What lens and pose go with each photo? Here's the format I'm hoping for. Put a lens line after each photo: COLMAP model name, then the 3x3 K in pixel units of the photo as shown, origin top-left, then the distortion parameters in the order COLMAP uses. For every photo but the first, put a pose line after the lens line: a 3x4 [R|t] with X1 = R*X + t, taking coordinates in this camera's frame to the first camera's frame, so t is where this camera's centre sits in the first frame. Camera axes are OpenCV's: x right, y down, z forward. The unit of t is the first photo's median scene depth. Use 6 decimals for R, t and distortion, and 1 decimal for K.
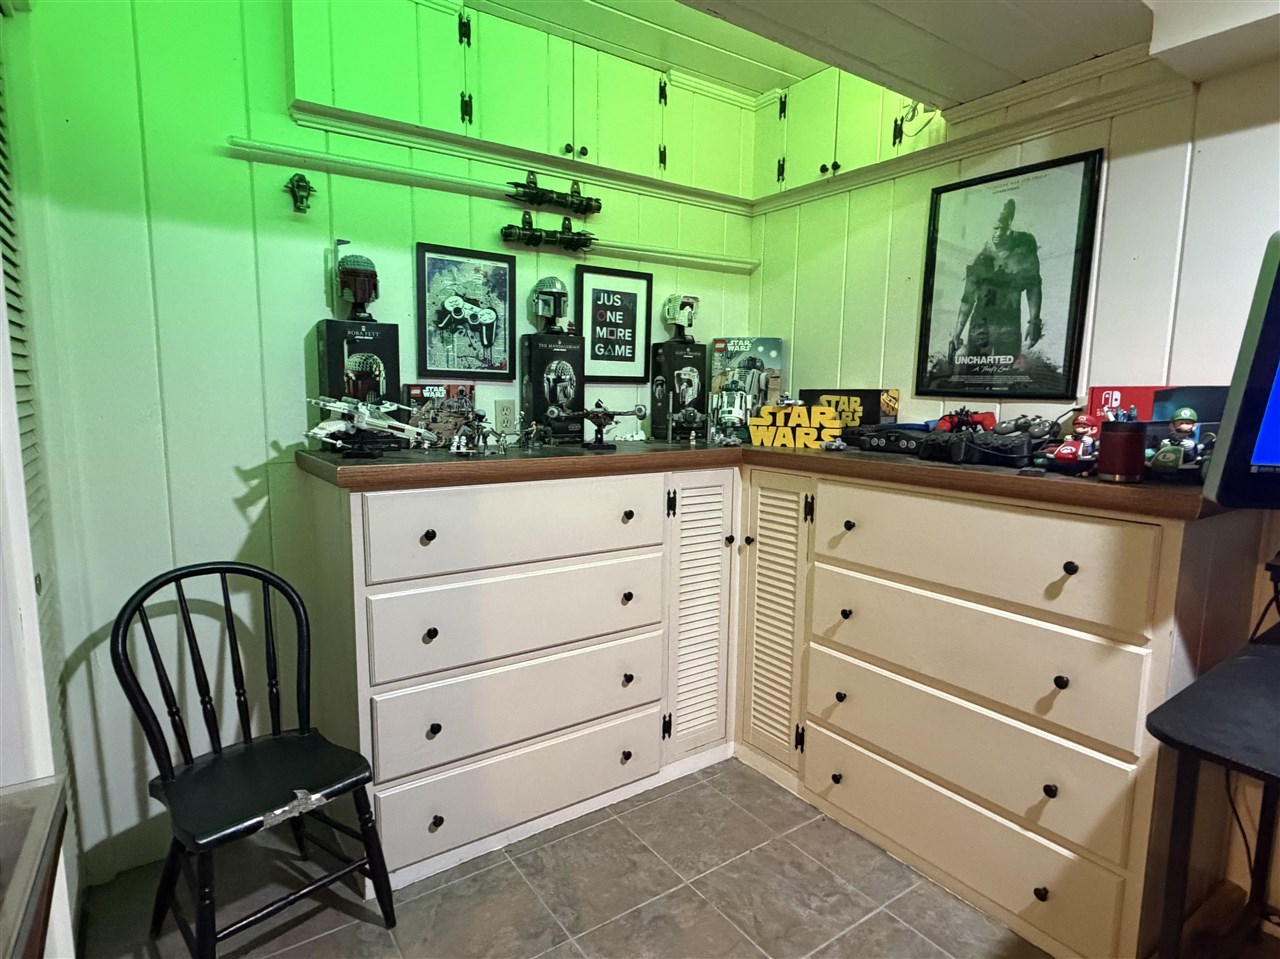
lens RADIAL K [[707.4, 0, 637.8], [0, 707.4, 482.3], [0, 0, 1]] dist [-0.000171, 0.000000]
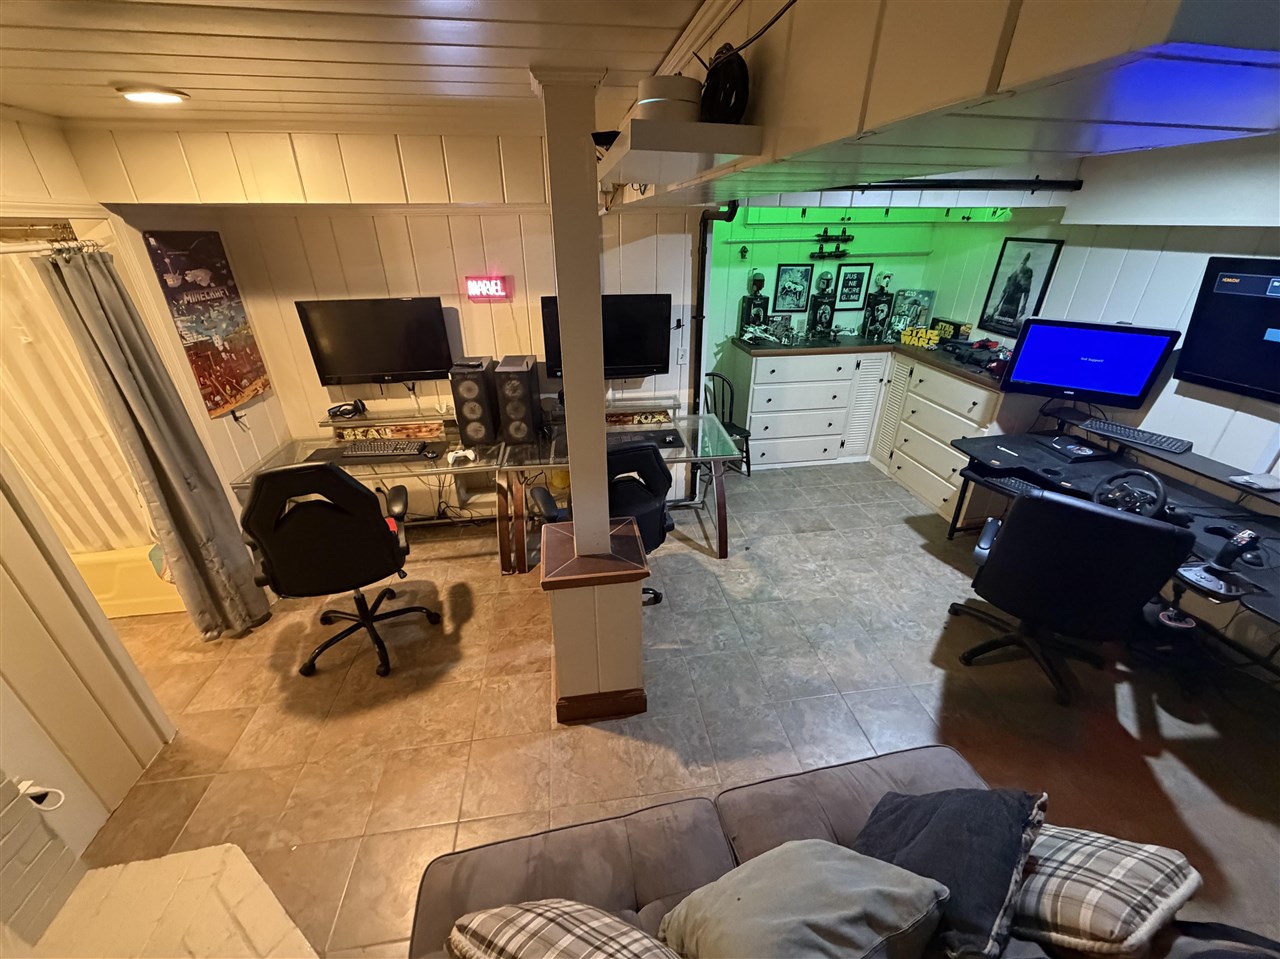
lens RADIAL K [[515.0, 0, 635.4], [0, 515.0, 483.0], [0, 0, 1]] dist [0.000619, 0.000032]
pose [[0.895316, 0.188640, -0.403516, 0.156889], [-0.042663, 0.938048, 0.343868, -0.180171], [0.443384, -0.290655, 0.847898, -1.143319]]
